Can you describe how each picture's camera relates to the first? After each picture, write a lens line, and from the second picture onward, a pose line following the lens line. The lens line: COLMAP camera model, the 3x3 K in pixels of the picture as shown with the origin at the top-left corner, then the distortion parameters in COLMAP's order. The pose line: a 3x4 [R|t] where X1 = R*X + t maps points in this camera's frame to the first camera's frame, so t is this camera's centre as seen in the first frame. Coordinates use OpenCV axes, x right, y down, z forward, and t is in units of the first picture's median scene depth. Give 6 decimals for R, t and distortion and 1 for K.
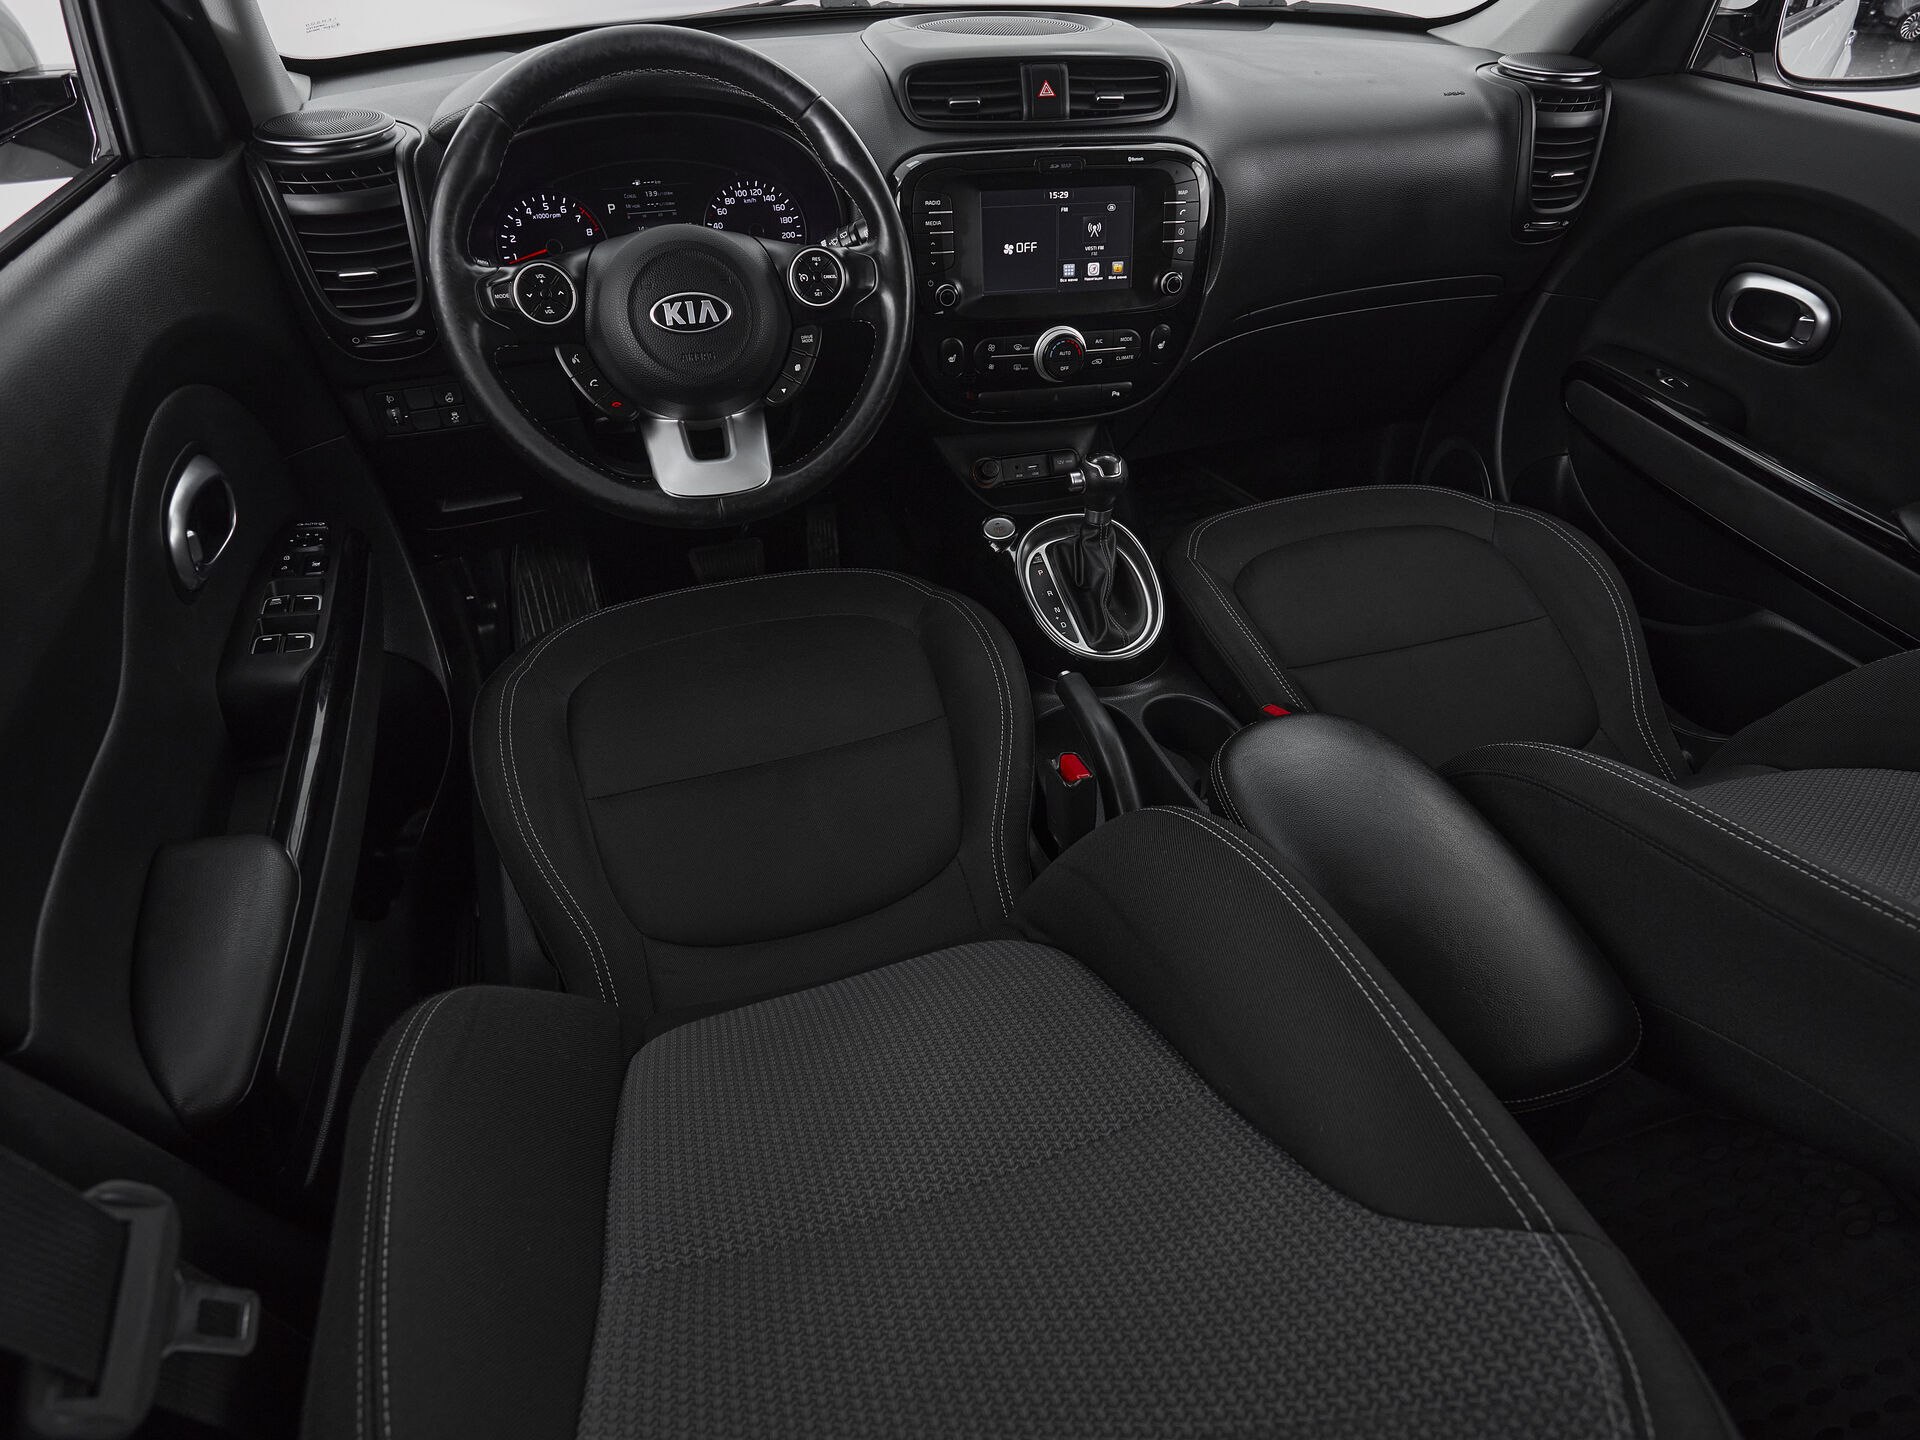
lens RADIAL K [[1067.0, 0, 958.5], [0, 1067.0, 721.3], [0, 0, 1]] dist [0.003905, -0.004983]
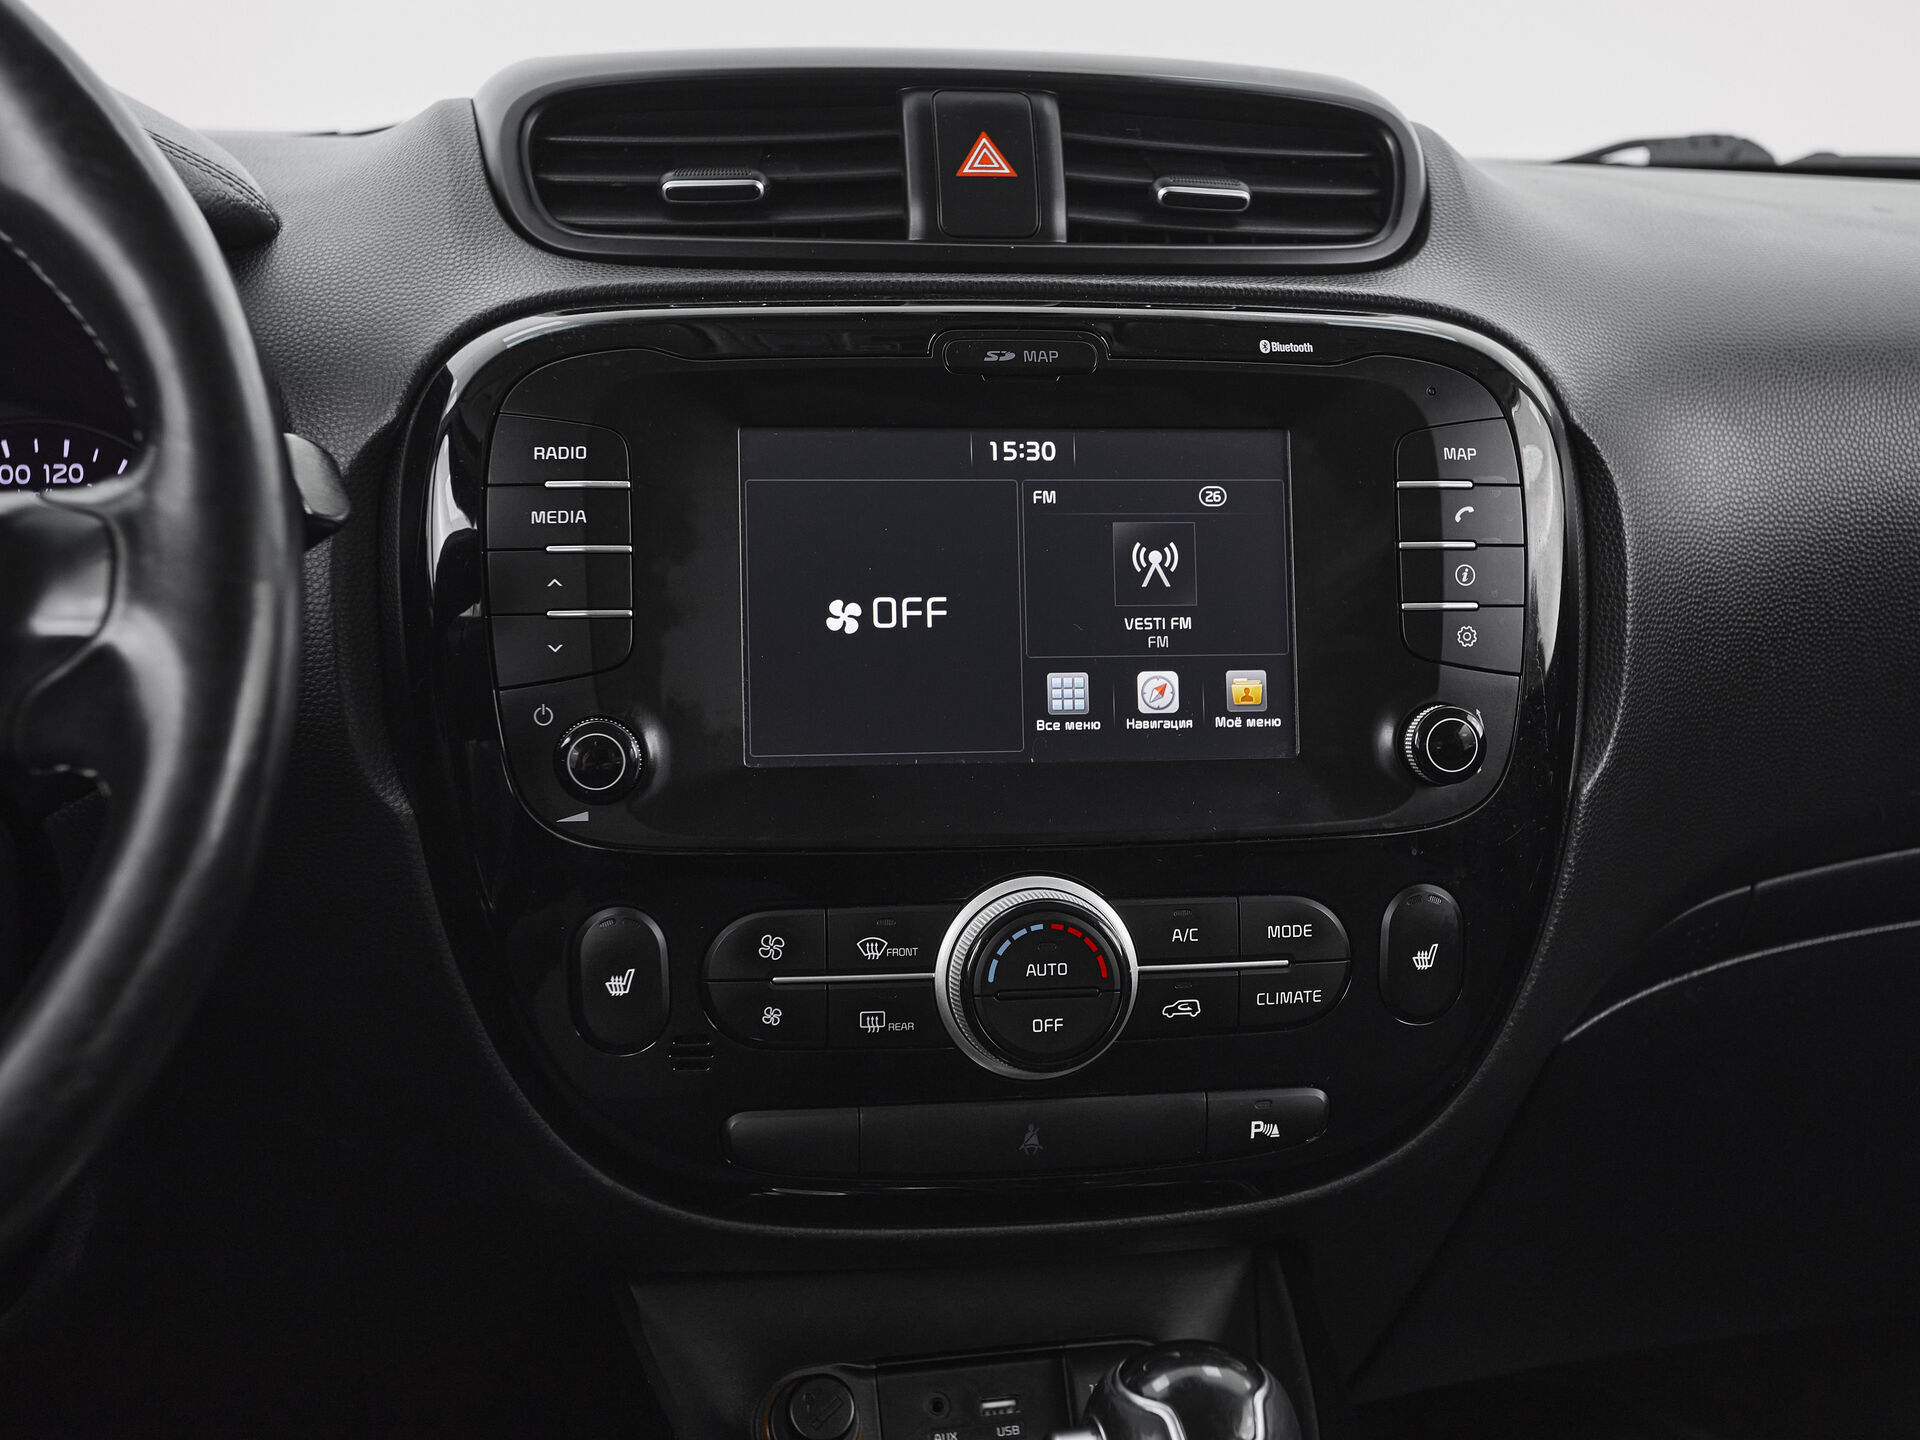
lens RADIAL K [[2414.2, 0, 1025.4], [0, 2414.2, 684.0], [0, 0, 1]] dist [0.061032, 0.000000]
pose [[0.998371, 0.008740, -0.056376, 0.131287], [-0.035245, 0.871552, -0.489035, -0.117979], [0.044860, 0.490226, 0.870440, 0.459386]]
